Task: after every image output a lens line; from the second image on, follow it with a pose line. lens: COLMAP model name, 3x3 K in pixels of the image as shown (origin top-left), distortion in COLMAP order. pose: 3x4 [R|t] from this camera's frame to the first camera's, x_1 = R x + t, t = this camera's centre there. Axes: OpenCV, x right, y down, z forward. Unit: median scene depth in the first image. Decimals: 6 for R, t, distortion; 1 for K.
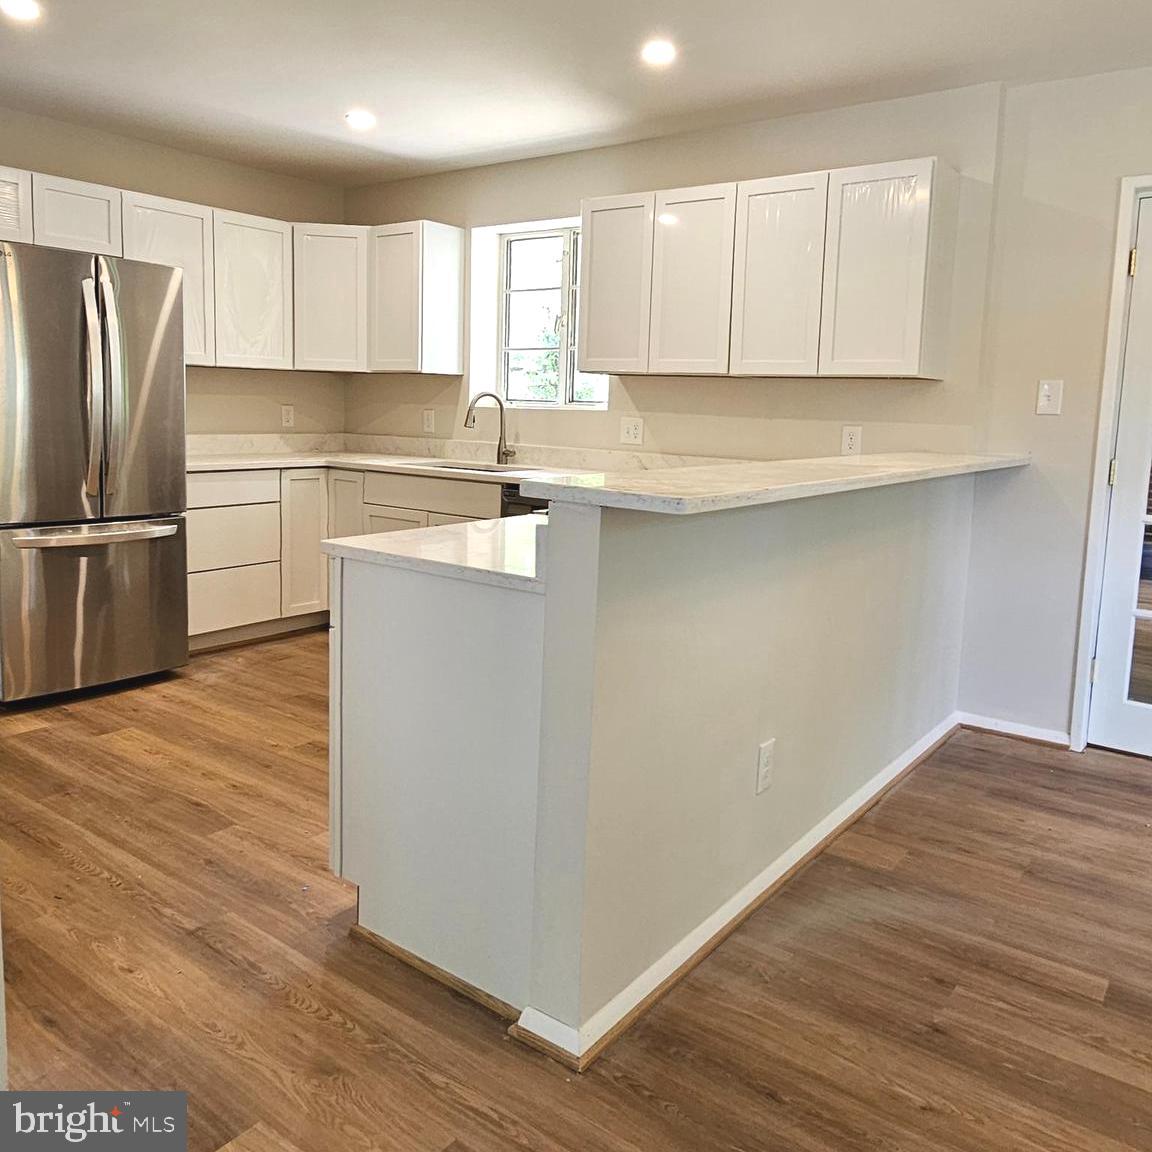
lens RADIAL K [[958.4, 0, 570.2], [0, 958.4, 521.2], [0, 0, 1]] dist [0.011707, -0.018146]
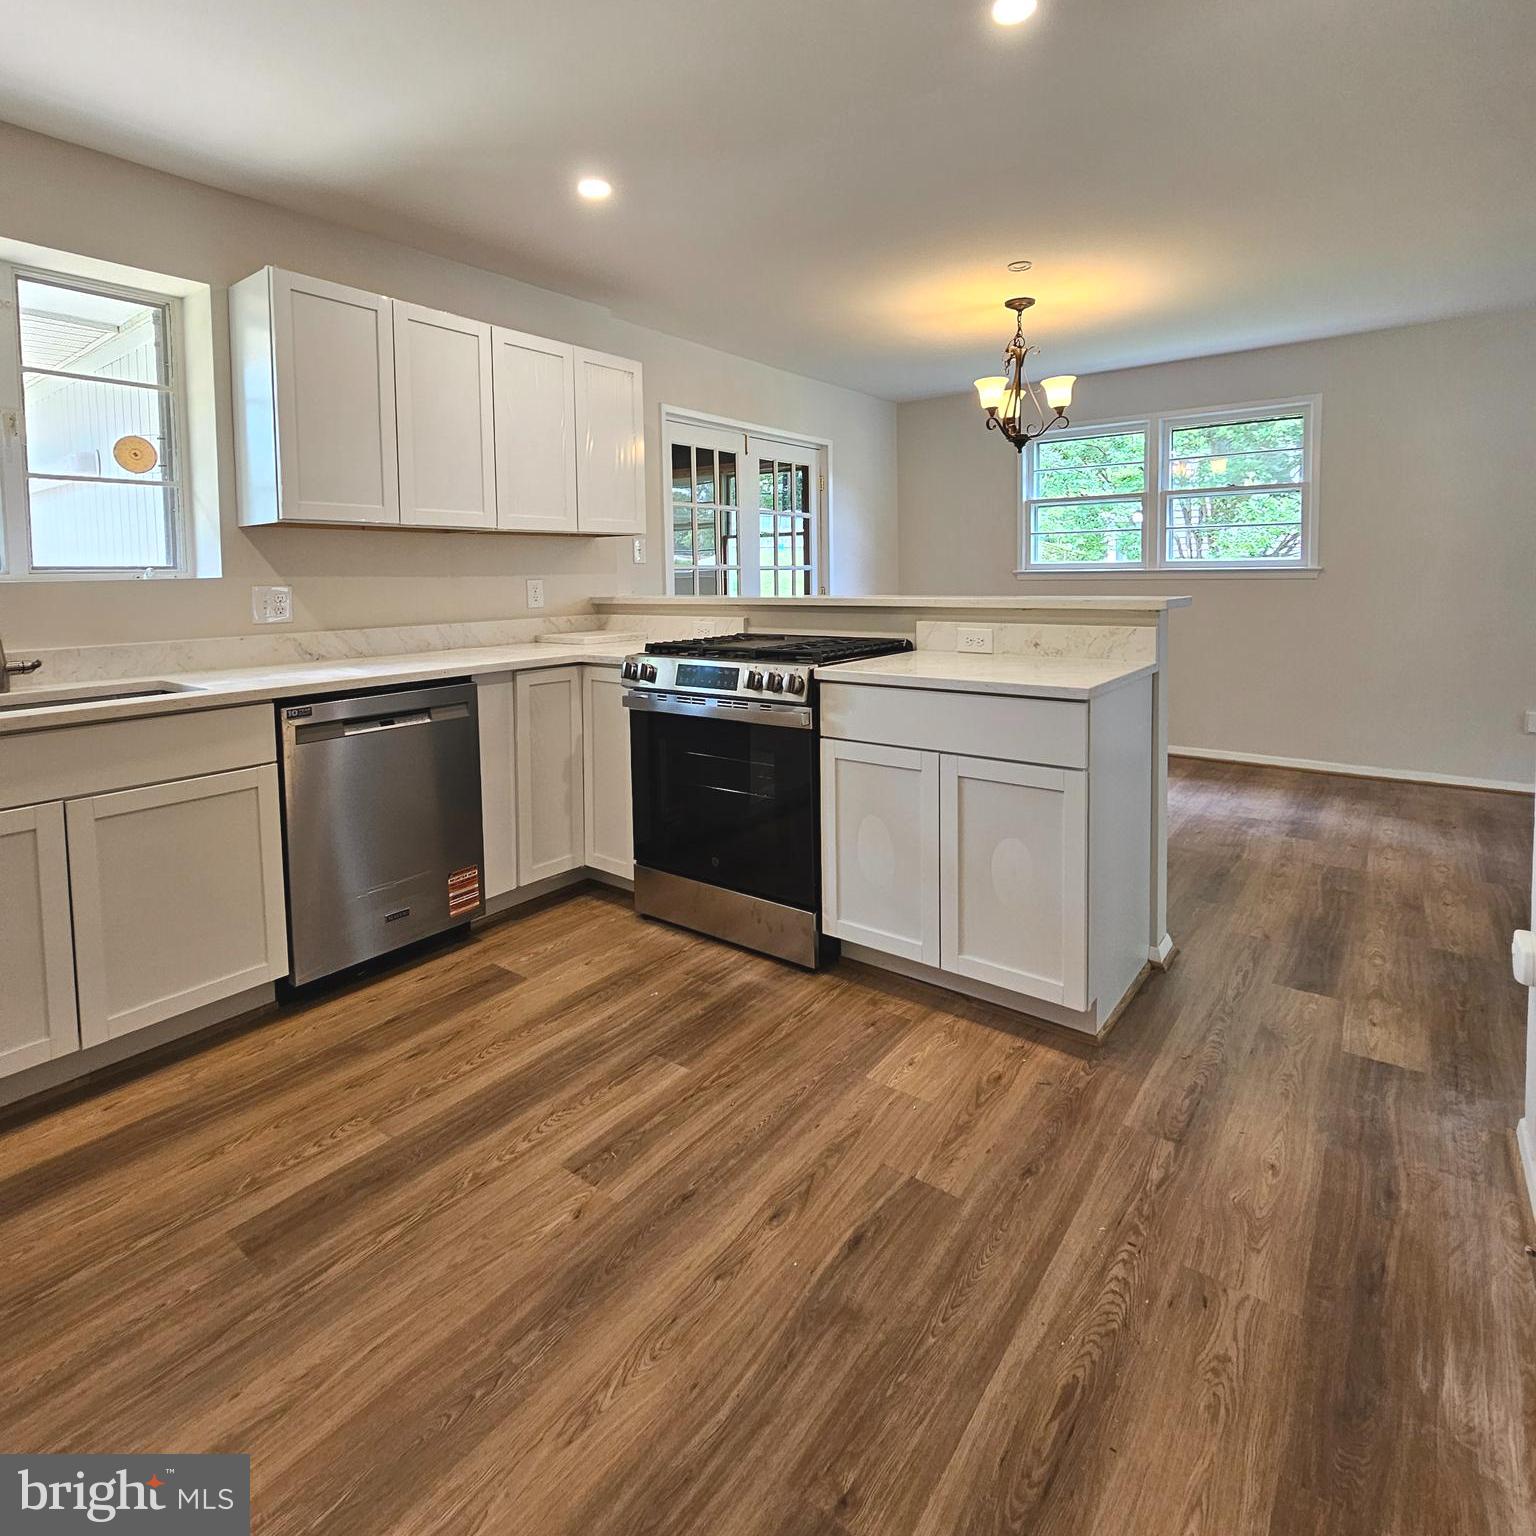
lens RADIAL K [[844.4, 0, 764.5], [0, 844.4, 622.5], [0, 0, 1]] dist [-0.002252, 0.000315]
pose [[0.008699, -0.087744, 0.996105, -0.663041], [0.138764, 0.986611, 0.085696, -0.100929], [-0.990287, 0.137478, 0.020758, 0.754941]]
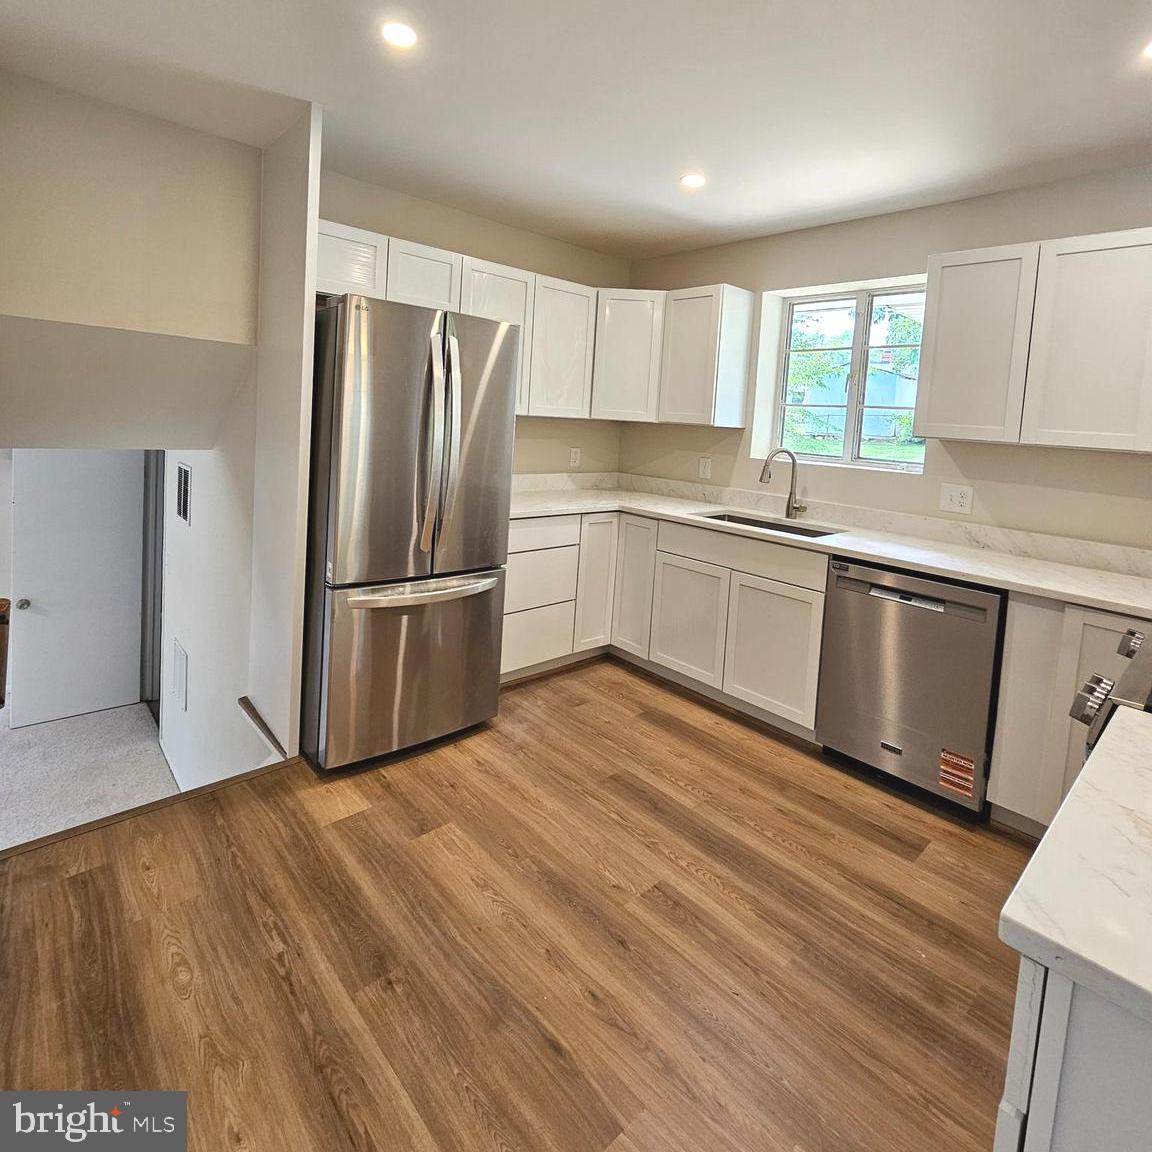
lens RADIAL K [[633.3, 0, 568.2], [0, 633.3, 456.7], [0, 0, 1]] dist [-0.002252, 0.000315]
pose [[0.981623, 0.041321, -0.186302, -0.234871], [-0.053751, 0.996617, -0.062170, -0.091109], [0.183103, 0.071042, 0.980523, 0.382377]]
